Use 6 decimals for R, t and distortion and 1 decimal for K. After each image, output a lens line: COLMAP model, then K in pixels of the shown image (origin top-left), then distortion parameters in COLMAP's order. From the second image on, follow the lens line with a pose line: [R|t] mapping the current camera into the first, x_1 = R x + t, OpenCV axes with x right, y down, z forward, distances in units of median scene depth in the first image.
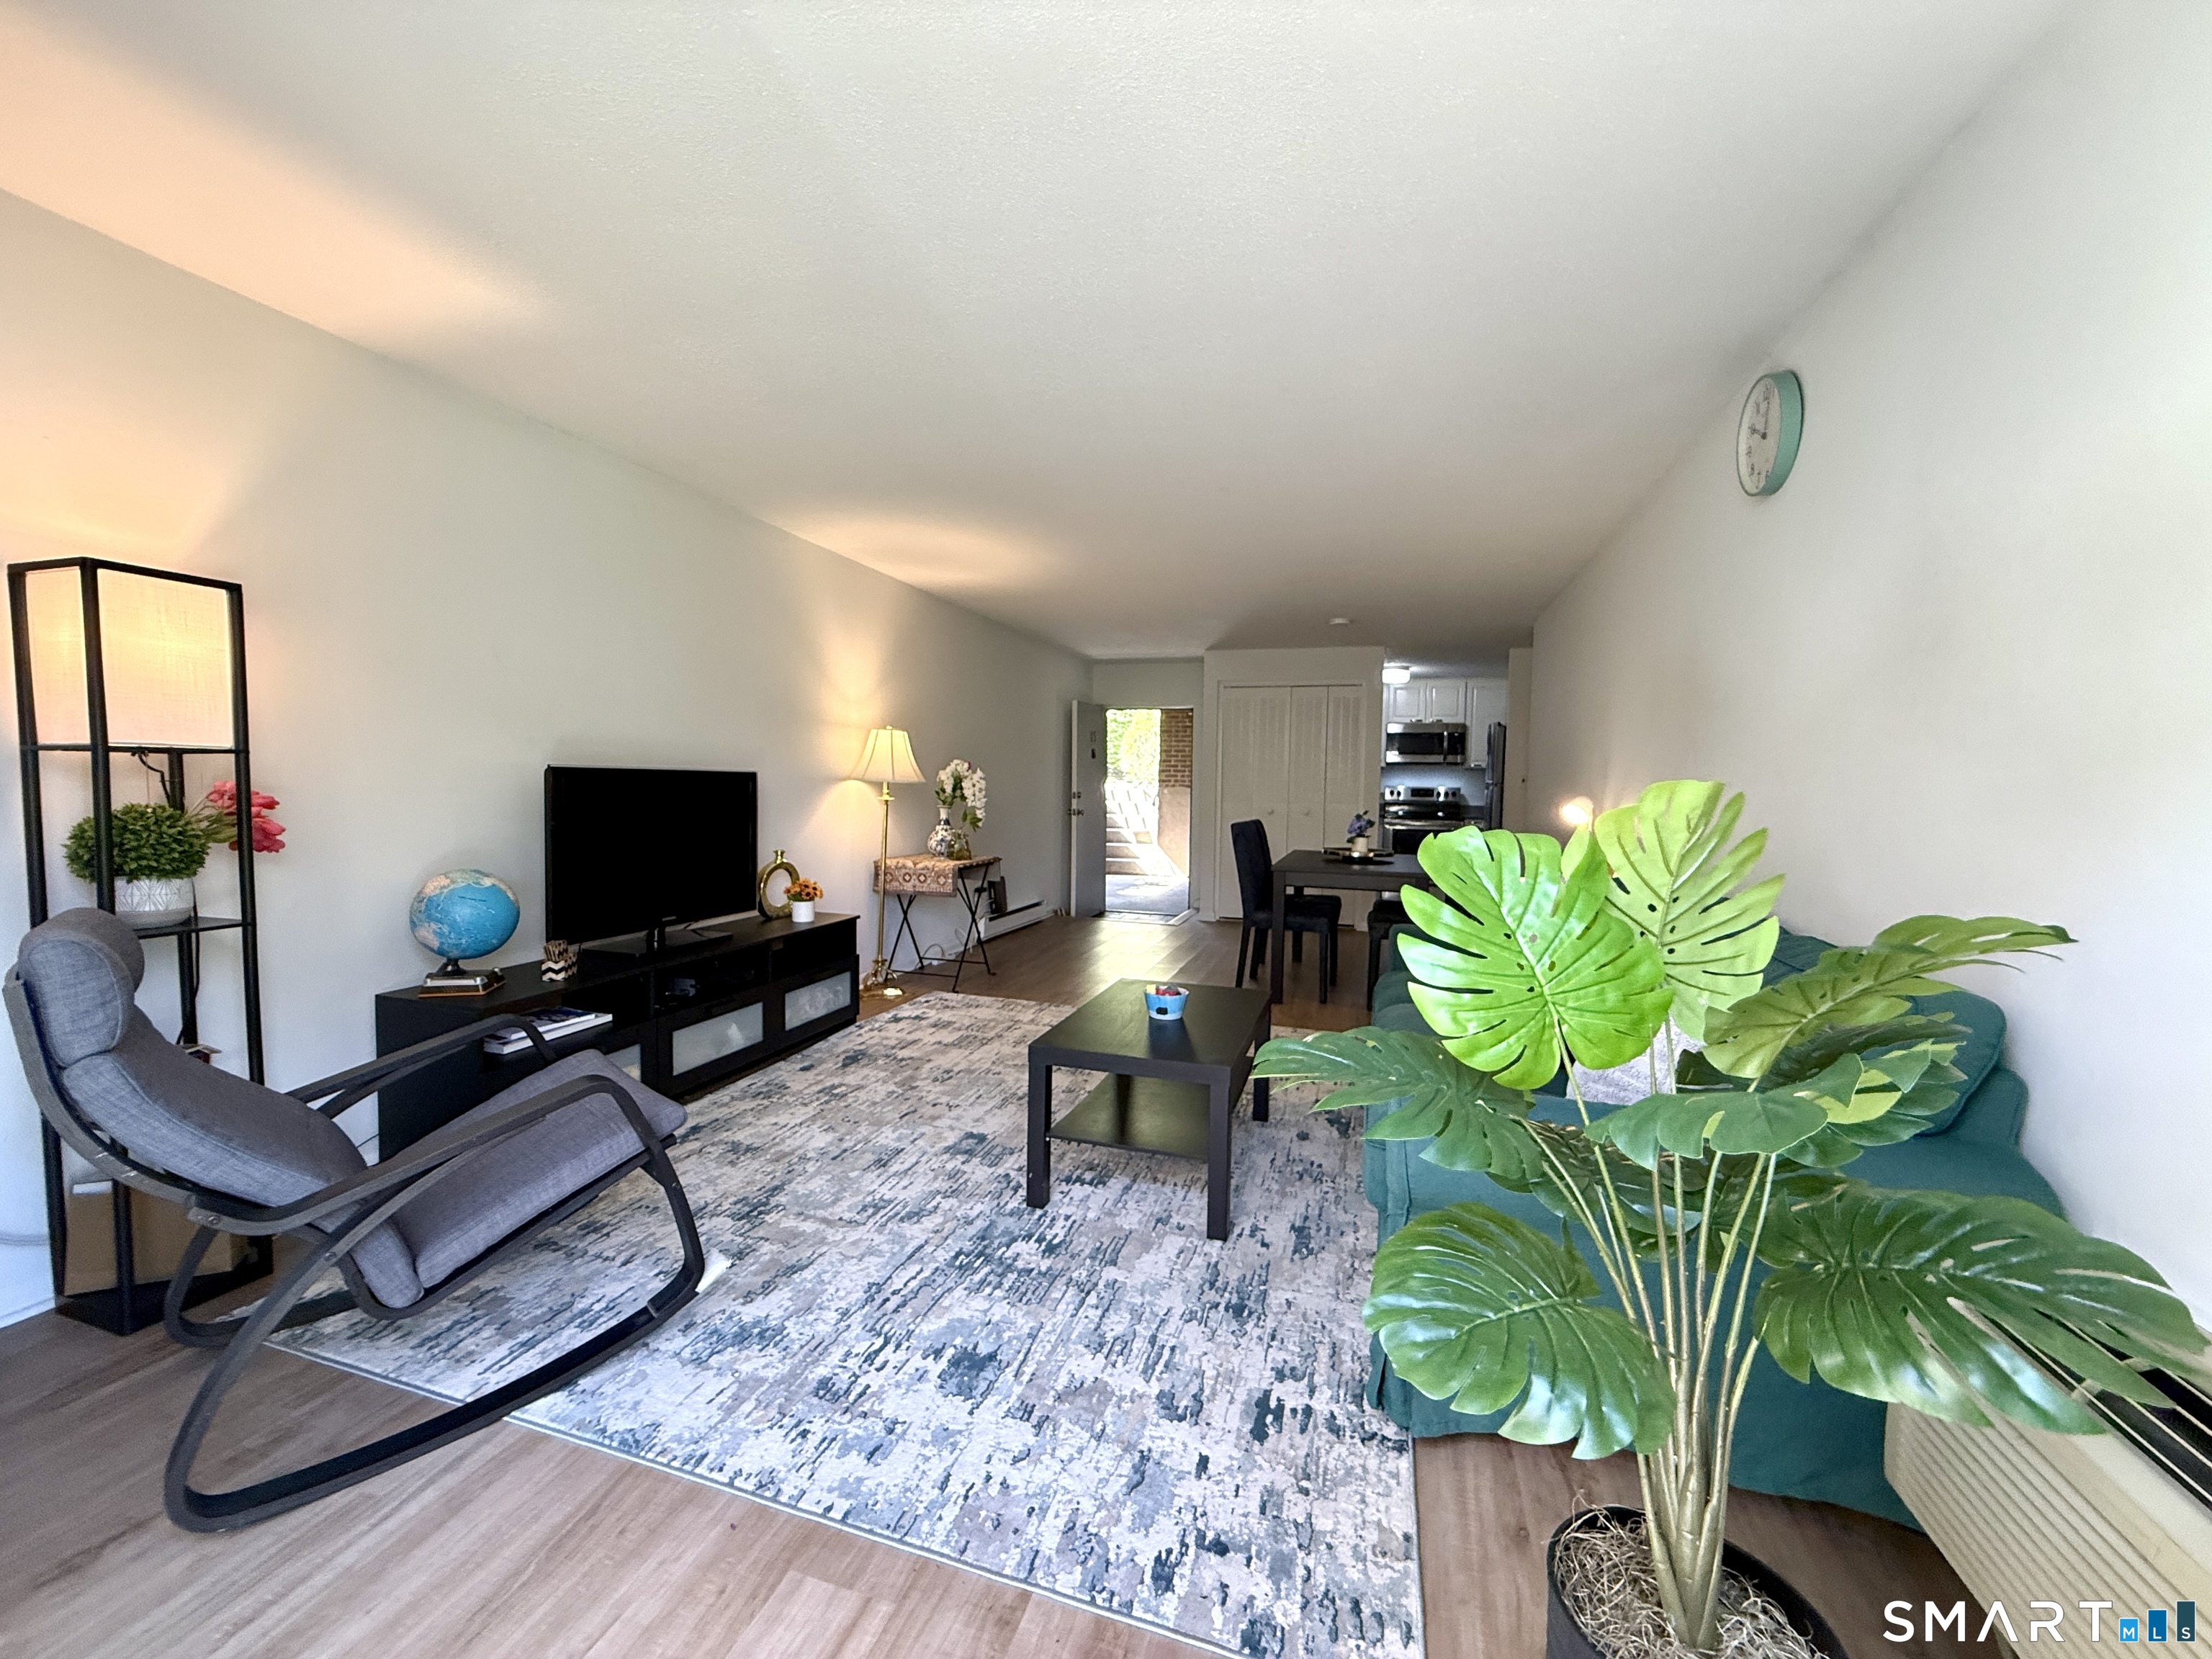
lens RADIAL K [[880.5, 0, 1101.3], [0, 880.5, 831.4], [0, 0, 1]] dist [0.001043, -0.000463]
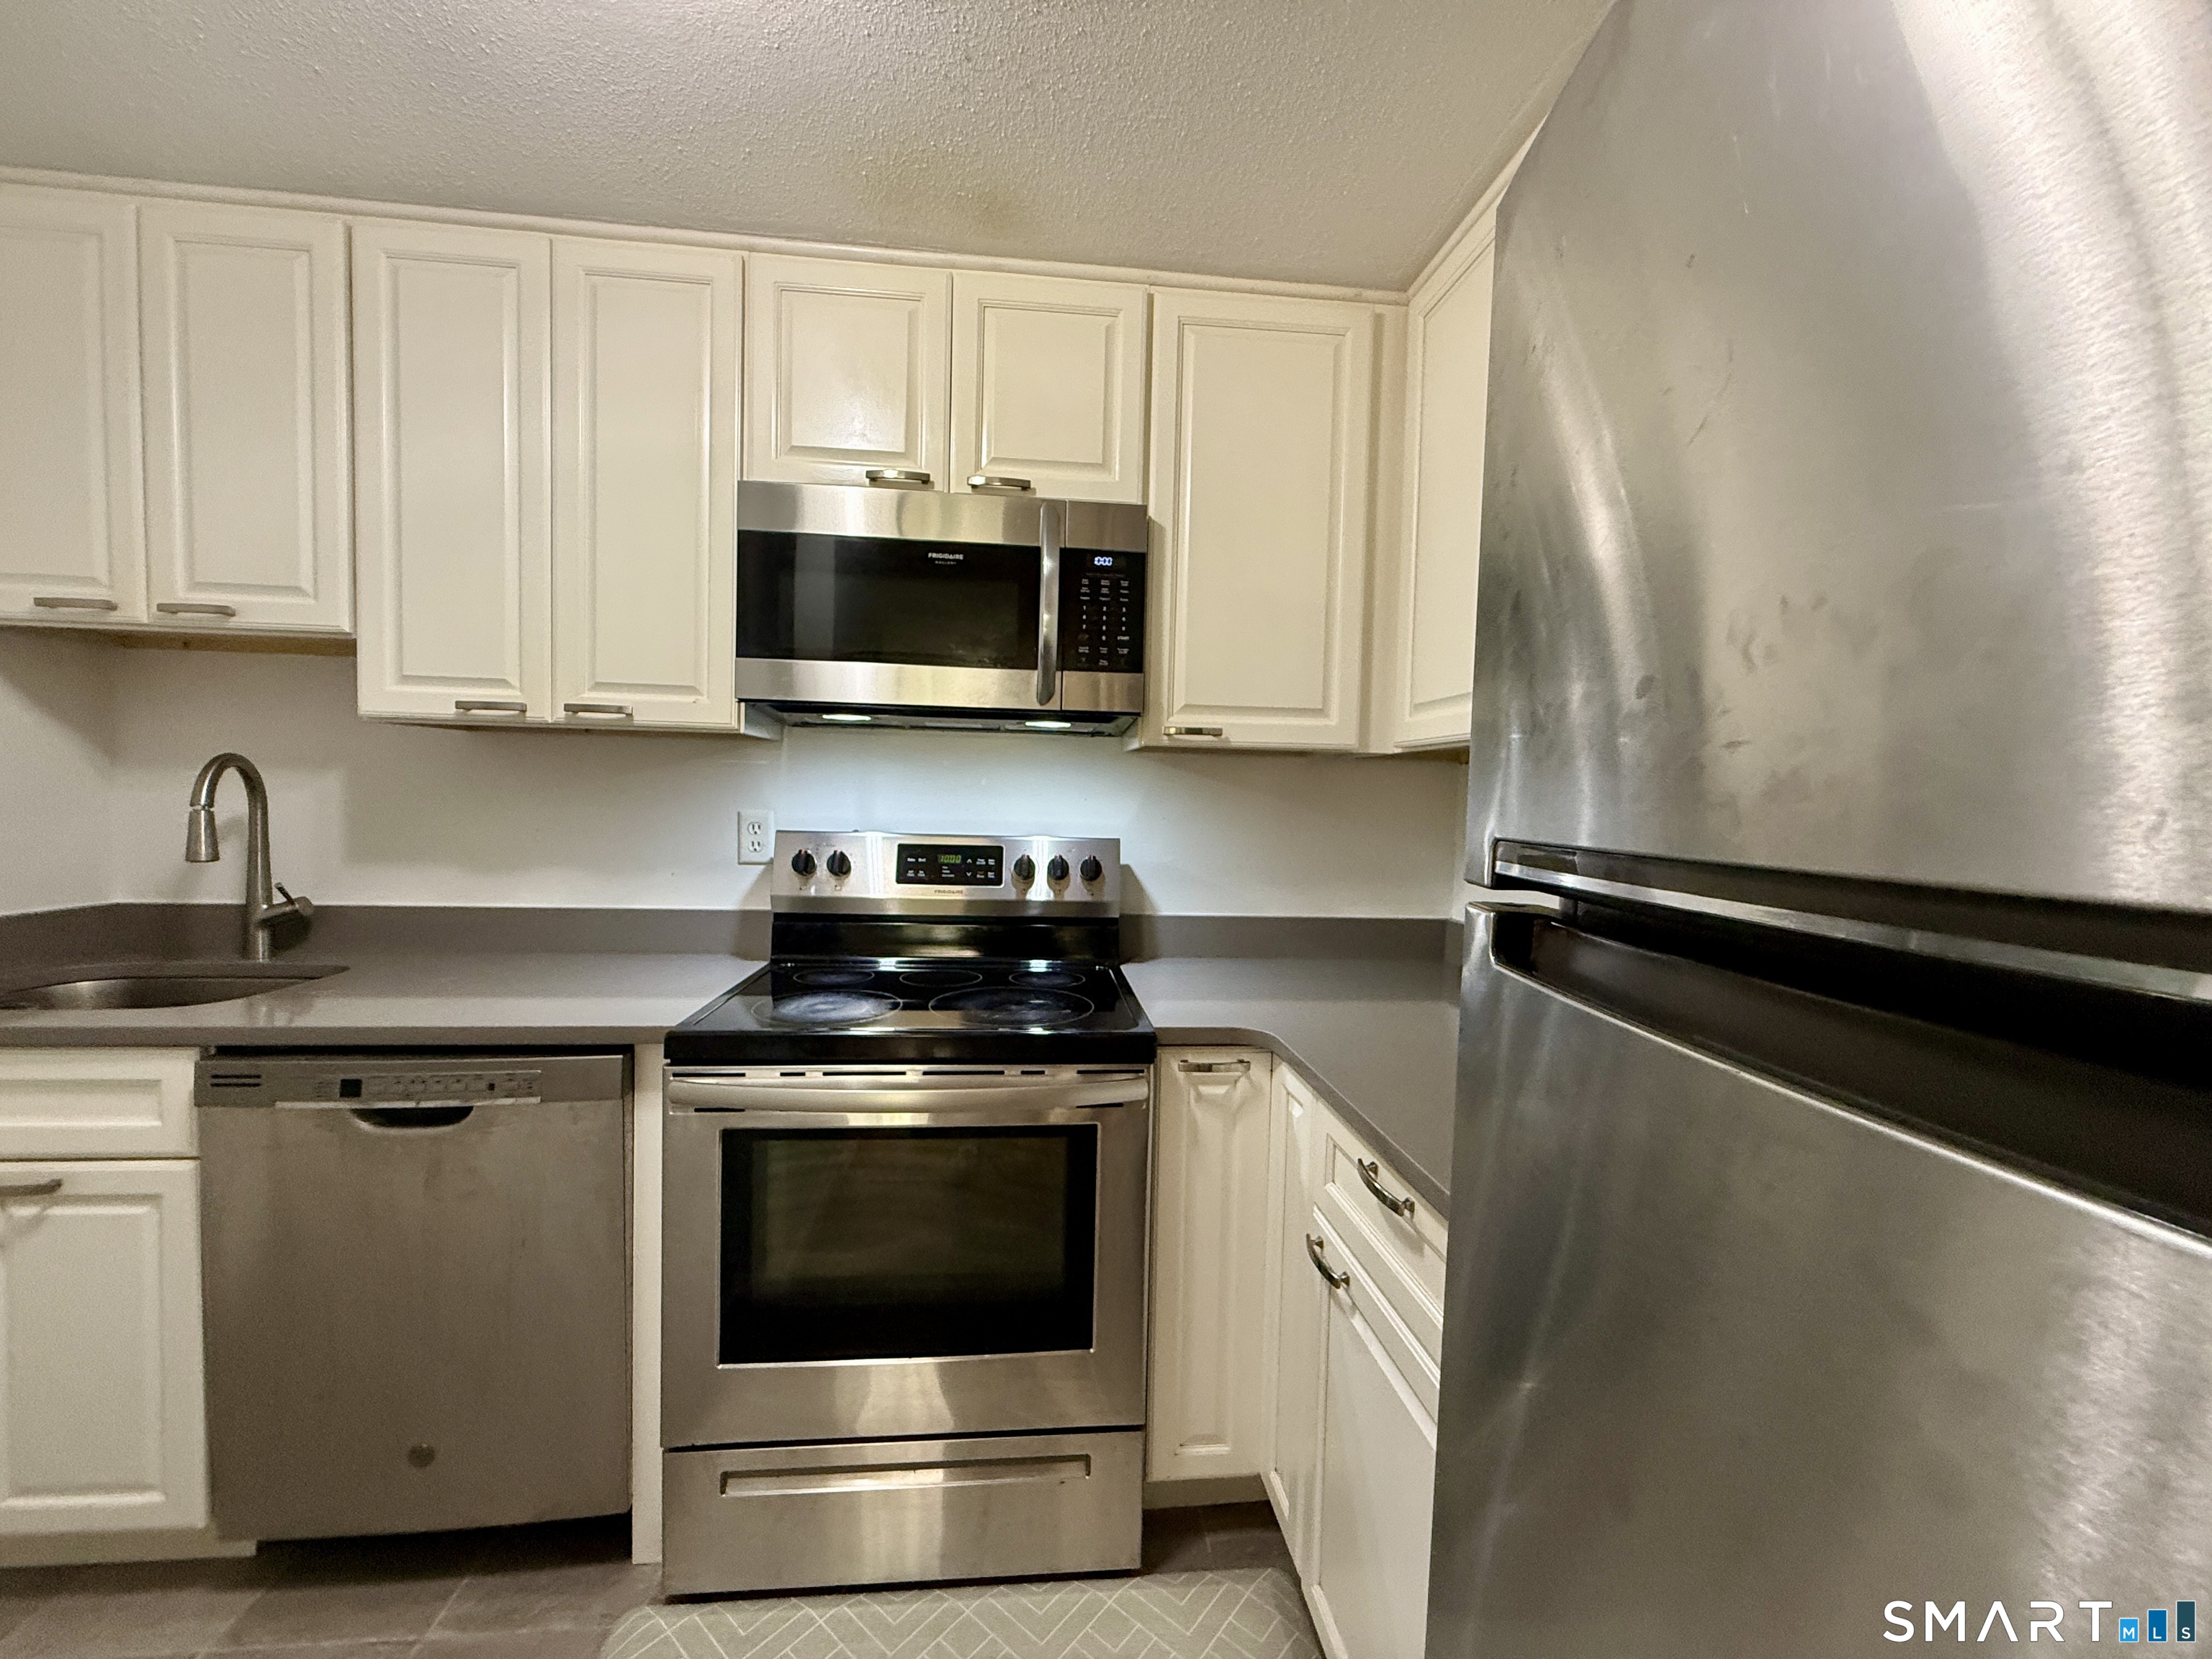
lens RADIAL K [[880.5, 0, 1101.3], [0, 880.5, 831.4], [0, 0, 1]] dist [0.001043, -0.000463]
pose [[0.918571, -0.013852, 0.395014, 0.326903], [0.015315, 0.999883, -0.000549, -0.052786], [-0.394960, 0.006553, 0.918675, 0.824862]]
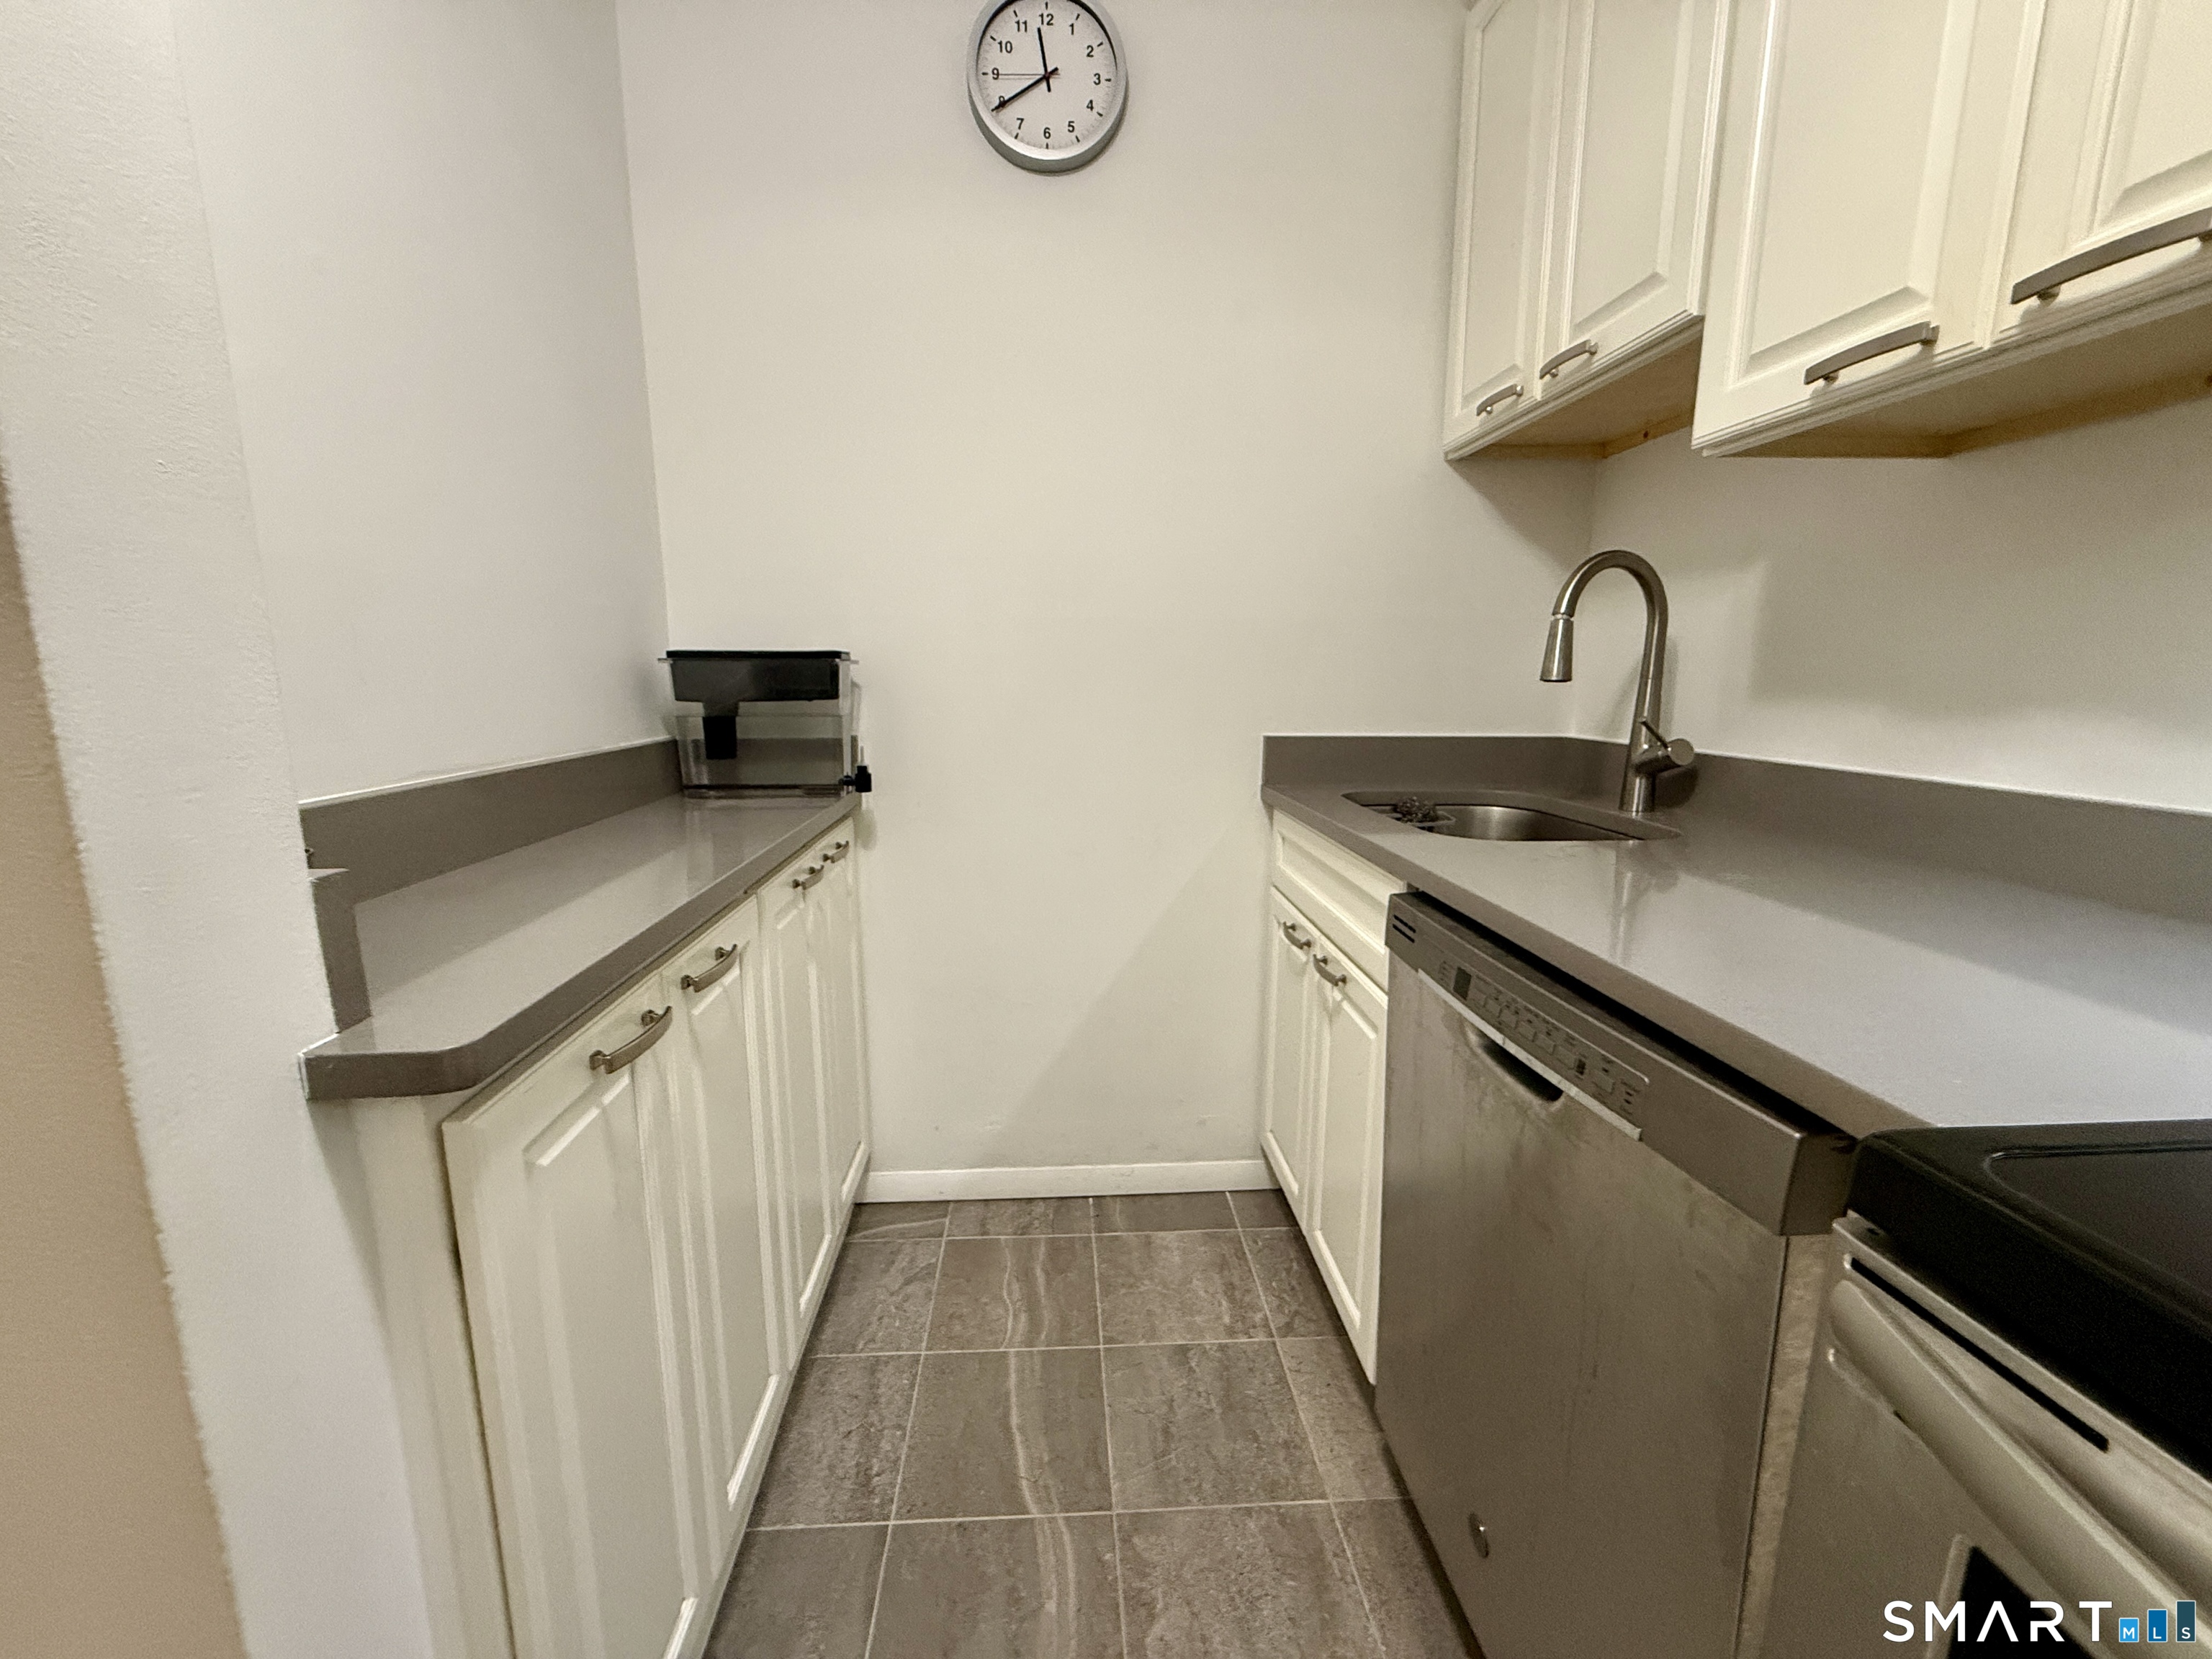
lens RADIAL K [[881.1, 0, 1100.1], [0, 881.1, 832.0], [0, 0, 1]] dist [-0.000660, 0.000459]
pose [[0.364189, 0.146284, -0.919765, 0.344413], [-0.045402, 0.989202, 0.139350, -0.041772], [0.930218, -0.008990, 0.366898, 0.930496]]
